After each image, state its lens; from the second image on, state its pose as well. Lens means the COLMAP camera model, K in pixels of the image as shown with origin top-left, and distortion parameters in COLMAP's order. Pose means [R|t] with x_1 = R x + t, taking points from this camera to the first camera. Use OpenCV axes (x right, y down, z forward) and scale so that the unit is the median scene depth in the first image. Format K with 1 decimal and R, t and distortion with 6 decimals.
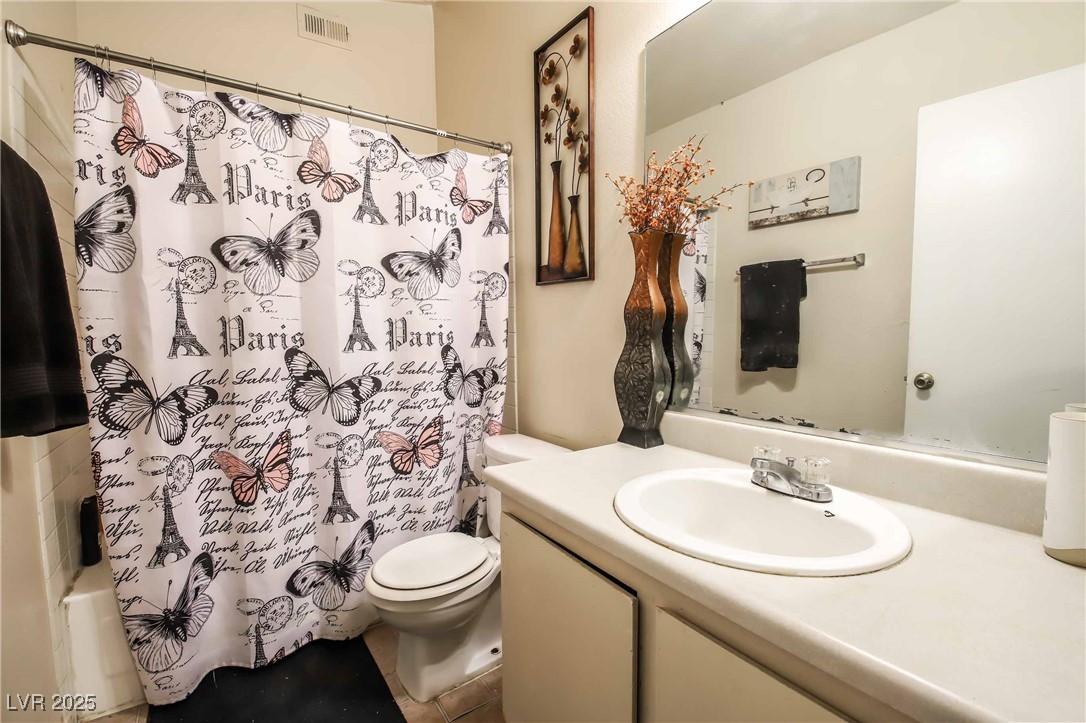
lens RADIAL K [[473.1, 0, 542.8], [0, 473.1, 360.4], [0, 0, 1]] dist [-0.004575, -0.006475]
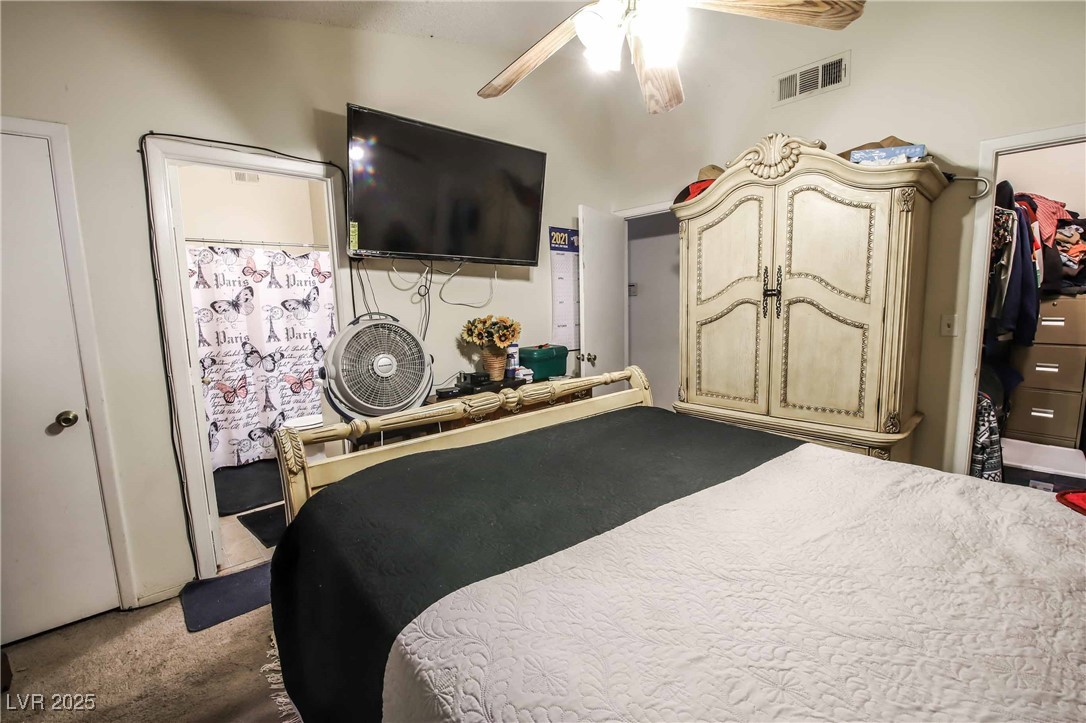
lens RADIAL K [[473.1, 0, 546.3], [0, 473.1, 360.3], [0, 0, 1]] dist [-0.004575, -0.006475]
pose [[0.990907, -0.034026, 0.130175, 0.715004], [0.026181, 0.997763, 0.061510, -0.039873], [-0.131976, -0.057542, 0.989581, -1.665666]]
